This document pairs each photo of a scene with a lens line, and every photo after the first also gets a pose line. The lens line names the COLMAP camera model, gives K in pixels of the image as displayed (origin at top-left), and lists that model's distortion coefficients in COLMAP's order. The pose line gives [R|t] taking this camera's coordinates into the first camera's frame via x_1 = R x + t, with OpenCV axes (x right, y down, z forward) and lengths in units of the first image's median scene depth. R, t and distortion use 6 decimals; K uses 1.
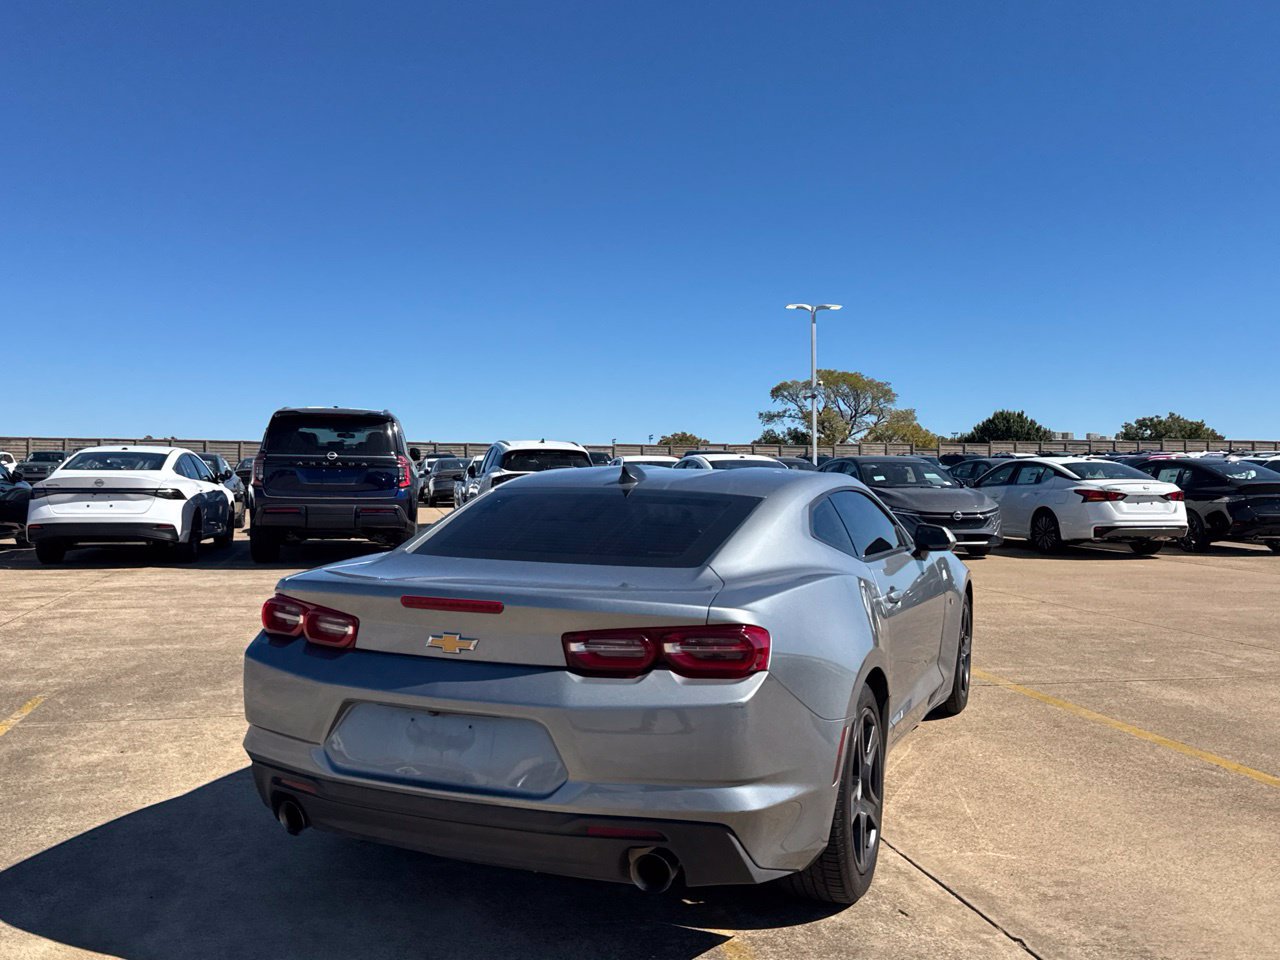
lens RADIAL K [[1140.0, 0, 633.5], [0, 1140.0, 479.3], [0, 0, 1]] dist [0.148762, -0.273874]
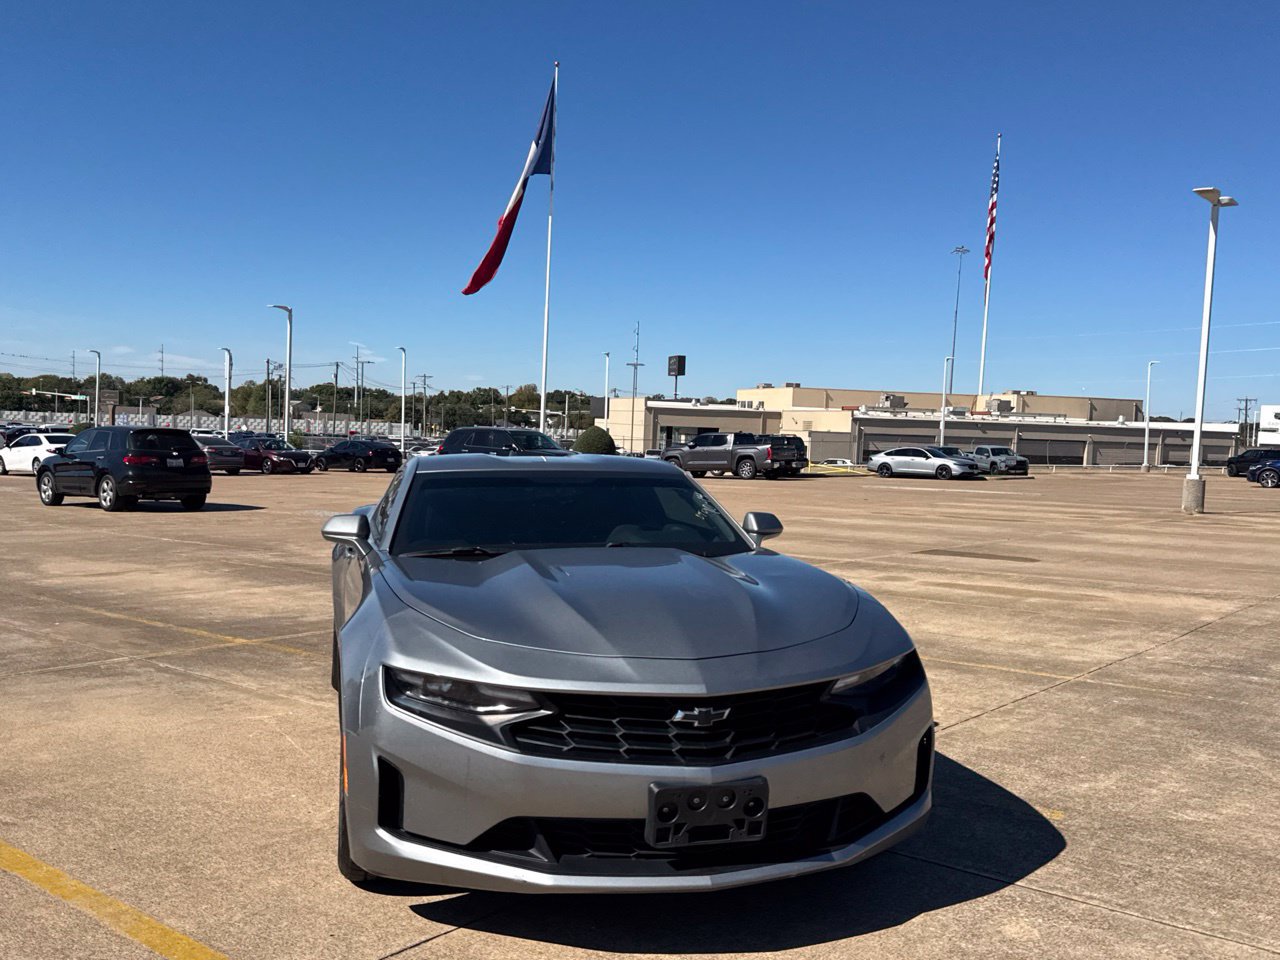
lens RADIAL K [[1140.0, 0, 635.4], [0, 1140.0, 488.5], [0, 0, 1]] dist [0.148762, -0.273874]
pose [[-0.795198, -0.000921, -0.606349, 0.650497], [-0.036335, 0.998274, 0.046136, -0.031946], [0.605260, 0.058719, -0.793859, 1.918359]]
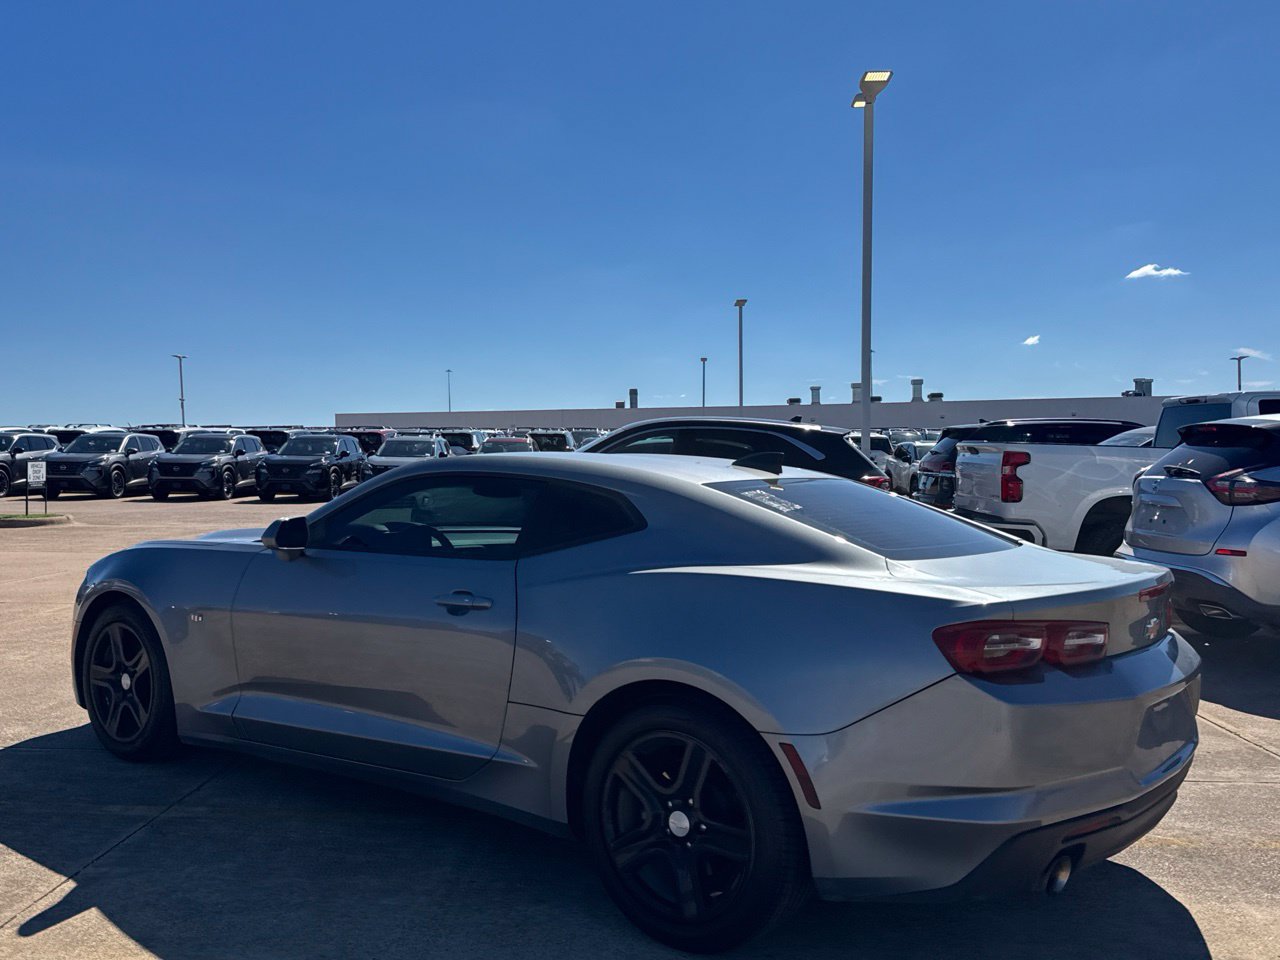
lens RADIAL K [[1140.0, 0, 634.3], [0, 1140.0, 491.0], [0, 0, 1]] dist [0.148762, -0.273874]
pose [[0.256991, -0.039208, 0.965618, -0.790574], [0.007203, 0.999227, 0.038655, -0.015311], [-0.966387, -0.002978, 0.257075, 0.725543]]
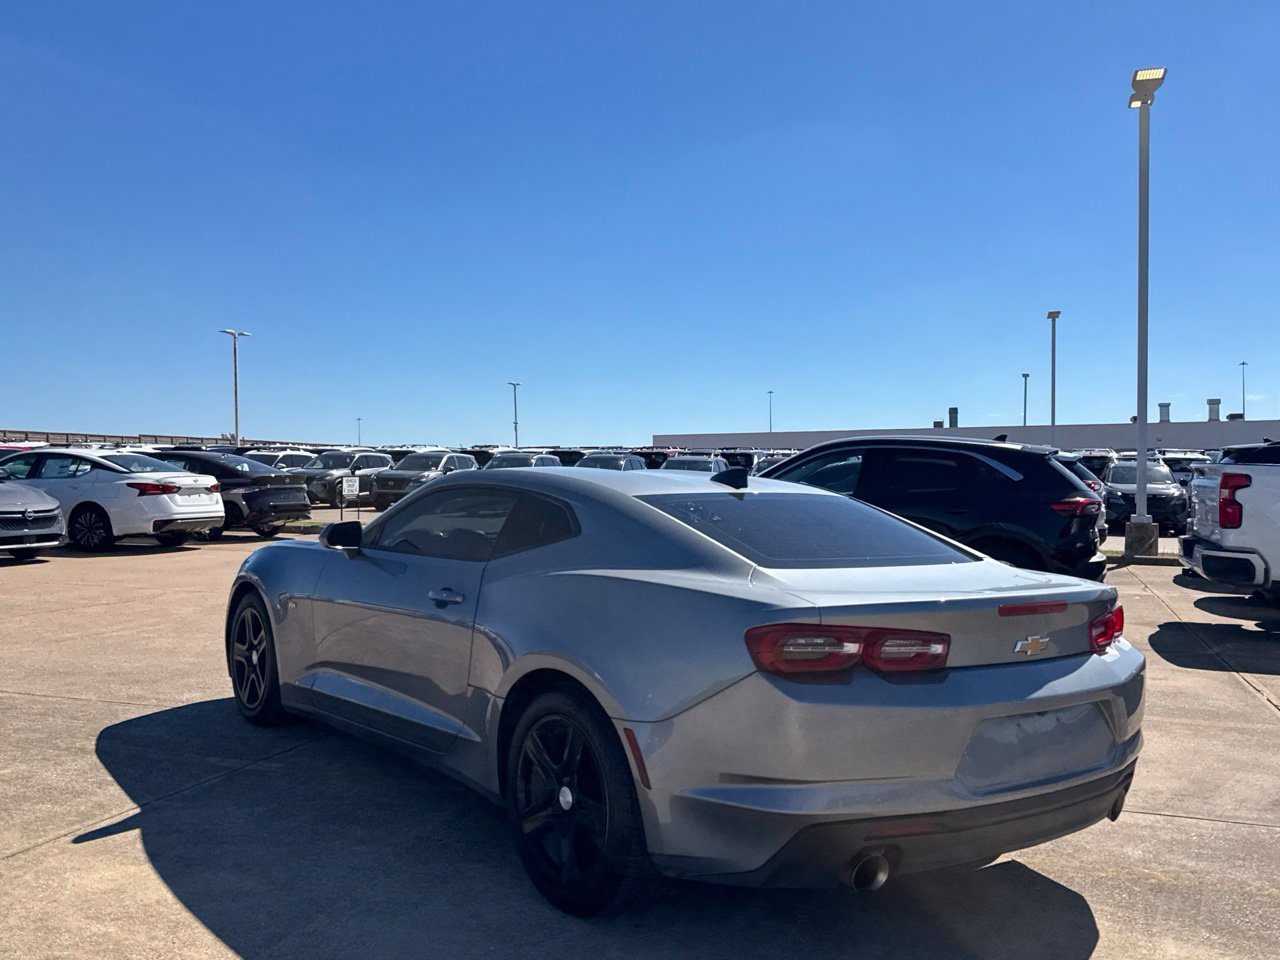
lens RADIAL K [[1140.0, 0, 632.3], [0, 1140.0, 492.9], [0, 0, 1]] dist [0.148762, -0.273874]
pose [[0.515117, -0.018391, 0.856923, -0.761547], [0.000409, 0.999775, 0.021211, -0.010371], [-0.857120, -0.010576, 0.515008, 0.472829]]
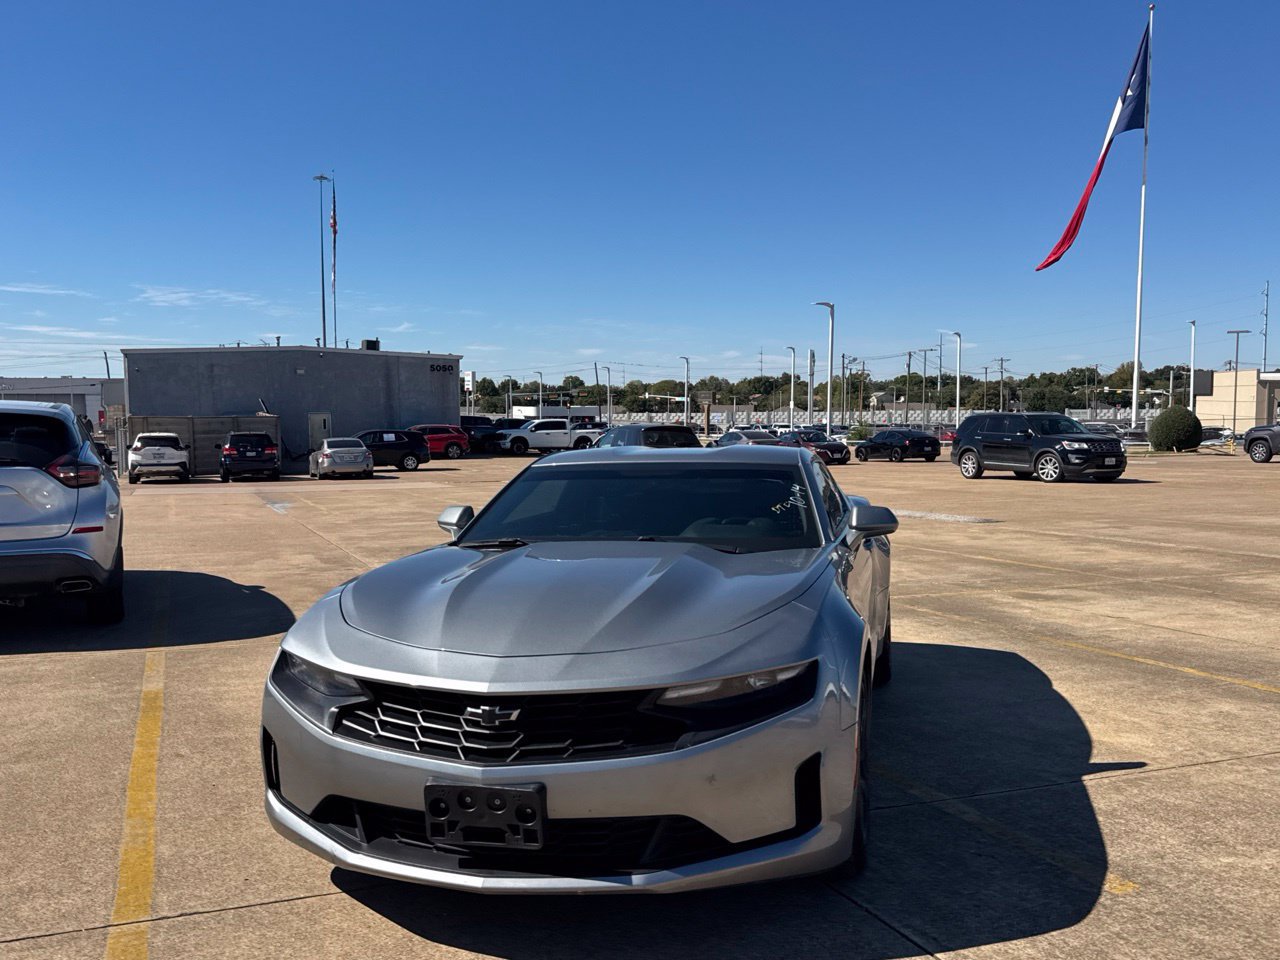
lens RADIAL K [[1140.0, 0, 634.5], [0, 1140.0, 490.2], [0, 0, 1]] dist [0.148762, -0.273874]
pose [[-0.988860, 0.007691, -0.148647, 0.264821], [-0.002287, 0.997761, 0.066841, -0.041643], [0.148828, 0.066436, -0.986629, 2.057353]]
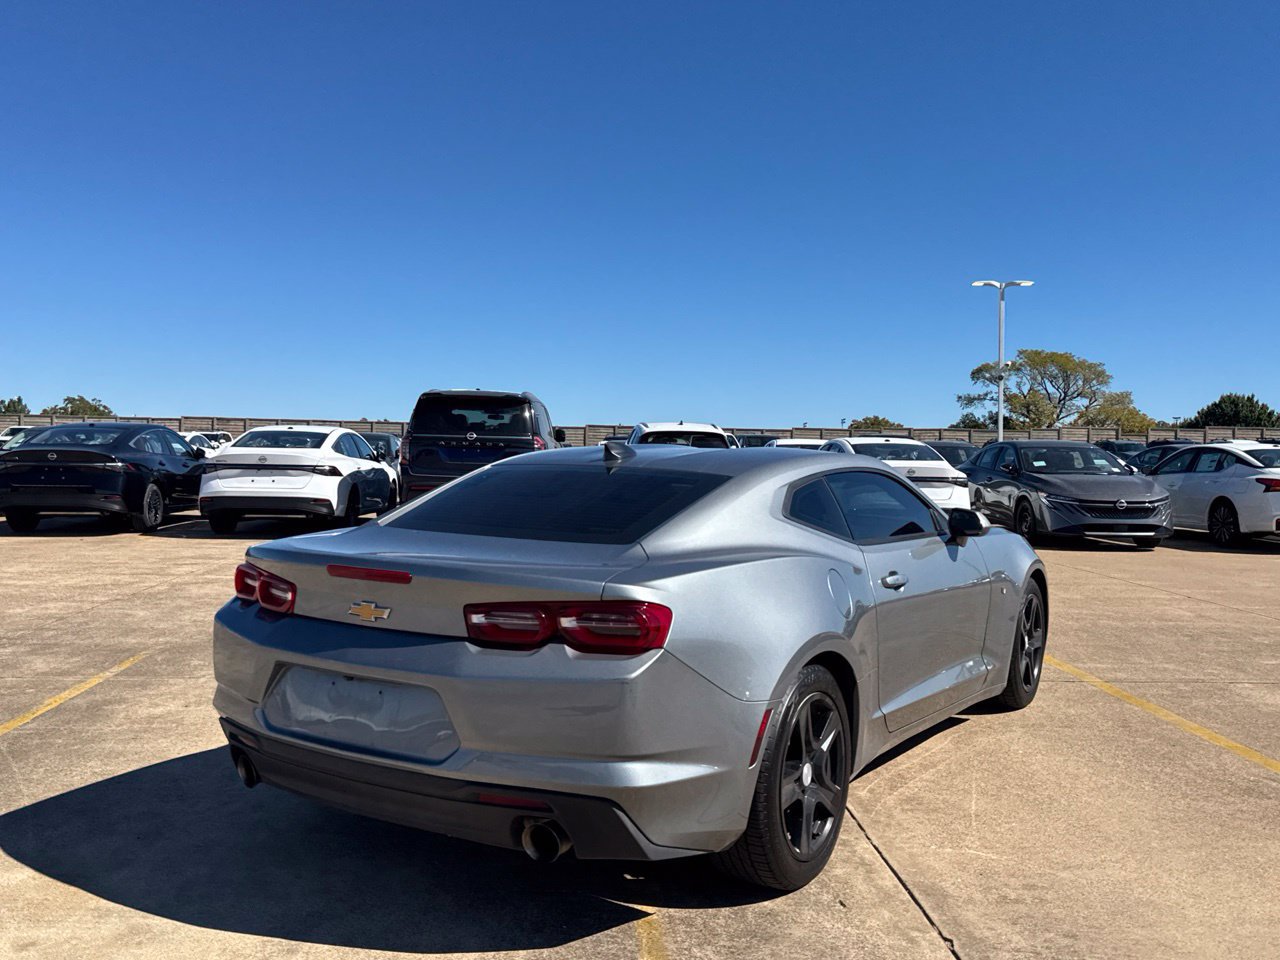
lens RADIAL K [[1140.0, 0, 633.5], [0, 1140.0, 484.5], [0, 0, 1]] dist [0.148762, -0.273874]
pose [[0.985942, 0.014243, -0.166479, 0.151129], [-0.011100, 0.999742, 0.019793, 0.003649], [0.166718, -0.017667, 0.985846, 0.013935]]
